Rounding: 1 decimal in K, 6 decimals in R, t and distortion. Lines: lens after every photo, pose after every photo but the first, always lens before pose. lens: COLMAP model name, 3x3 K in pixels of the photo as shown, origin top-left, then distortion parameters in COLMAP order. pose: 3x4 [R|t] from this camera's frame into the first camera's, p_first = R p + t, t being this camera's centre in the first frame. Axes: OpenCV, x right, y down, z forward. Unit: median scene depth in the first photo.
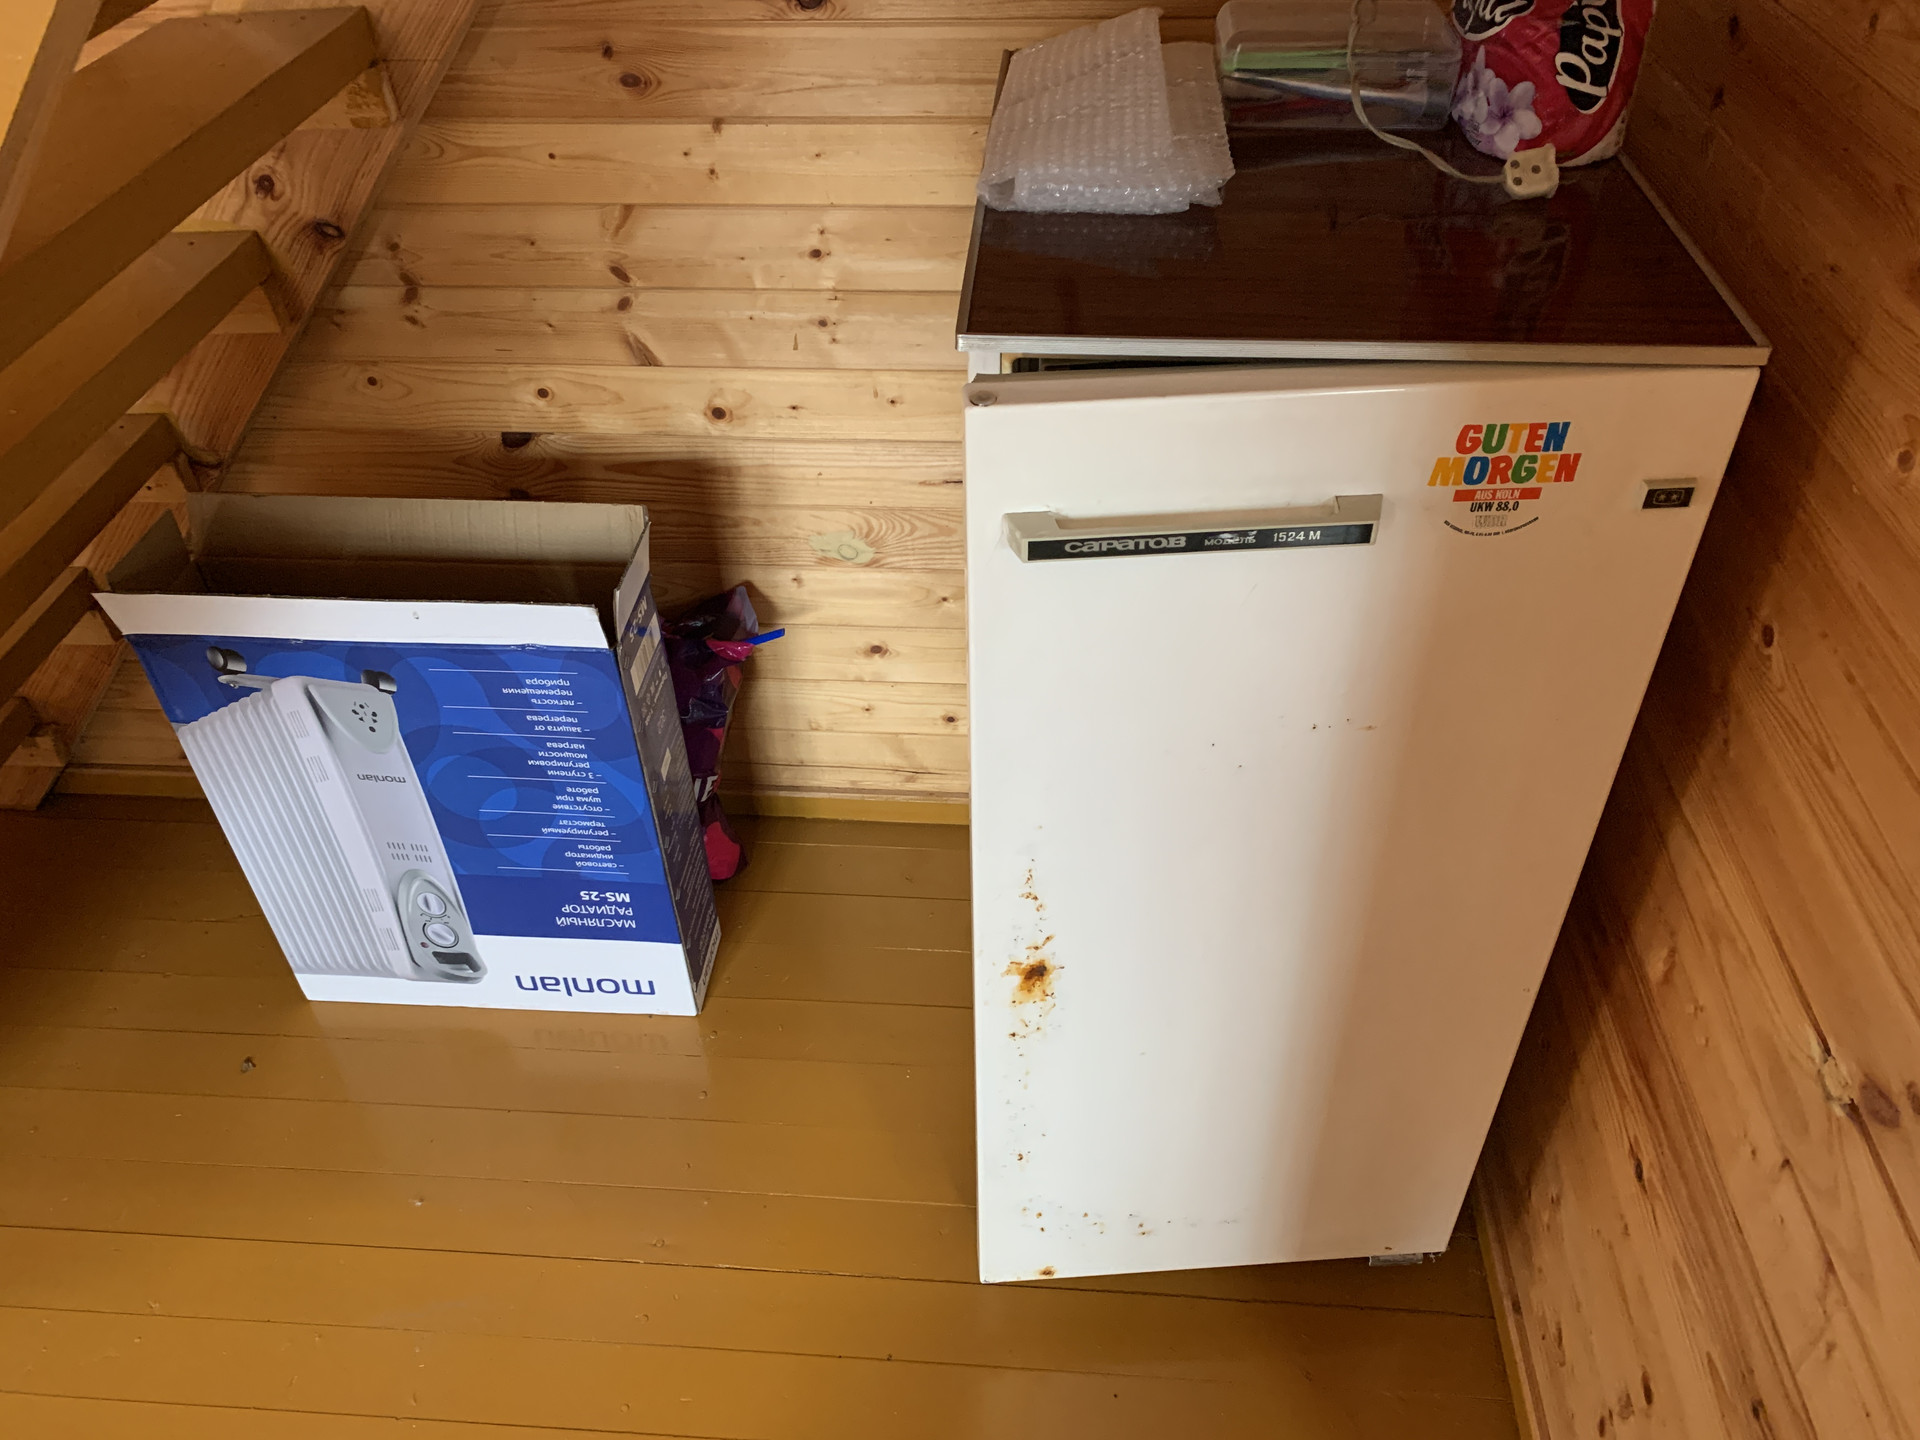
lens RADIAL K [[1475.1, 0, 956.8], [0, 1475.1, 715.1], [0, 0, 1]] dist [0.020986, -0.019540]
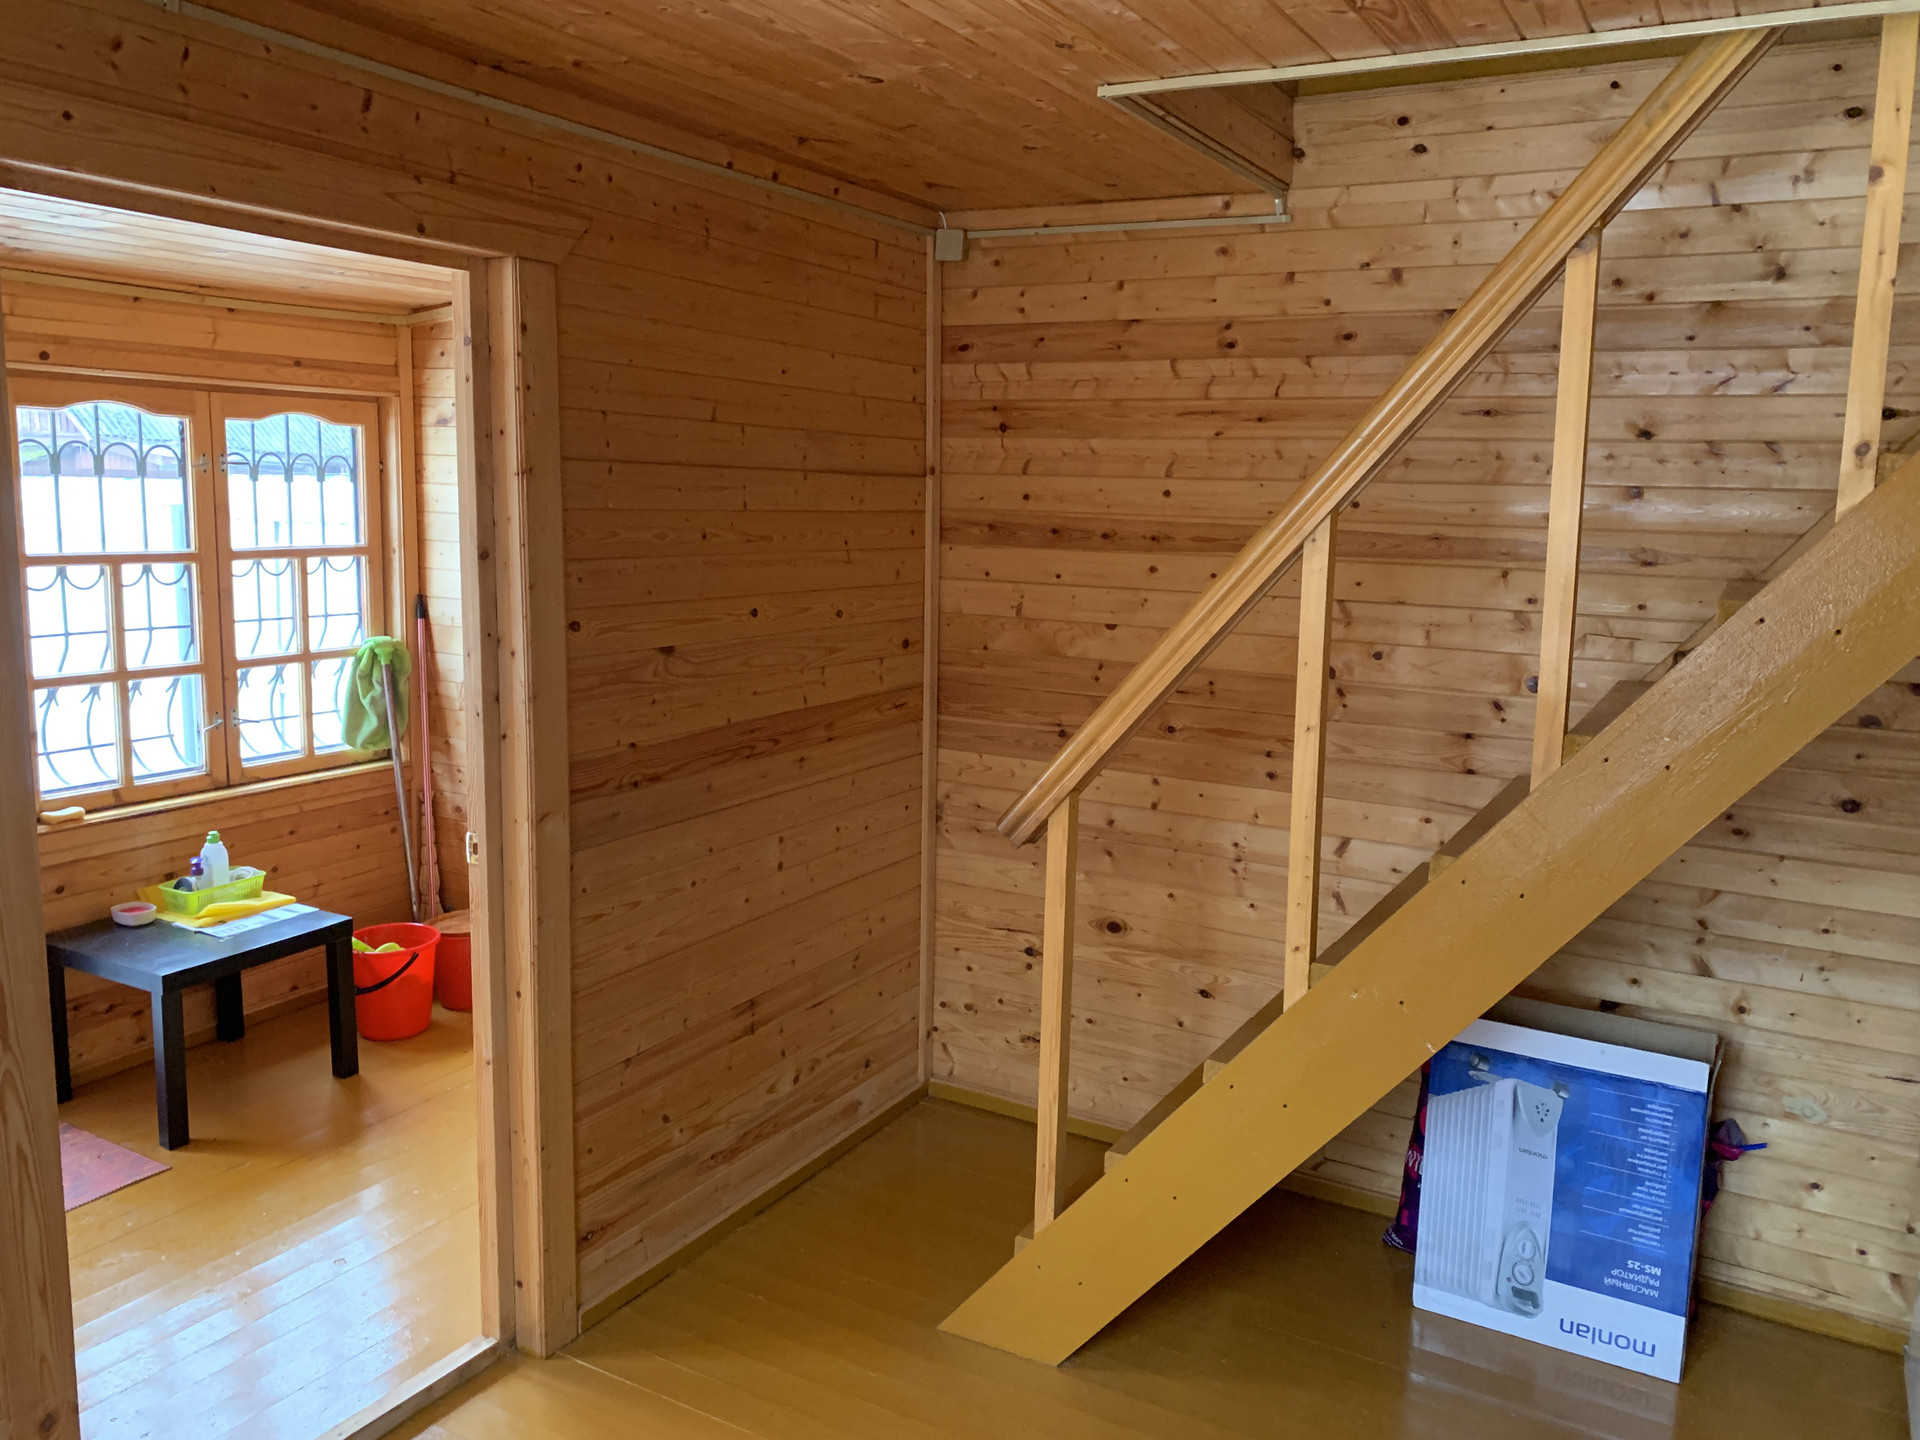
lens RADIAL K [[1475.1, 0, 962.6], [0, 1475.1, 699.3], [0, 0, 1]] dist [0.020986, -0.019540]
pose [[0.903756, 0.108200, -0.414147, -0.305557], [-0.309923, 0.832765, -0.458749, 0.584338], [0.295250, 0.542951, 0.786150, -0.869114]]
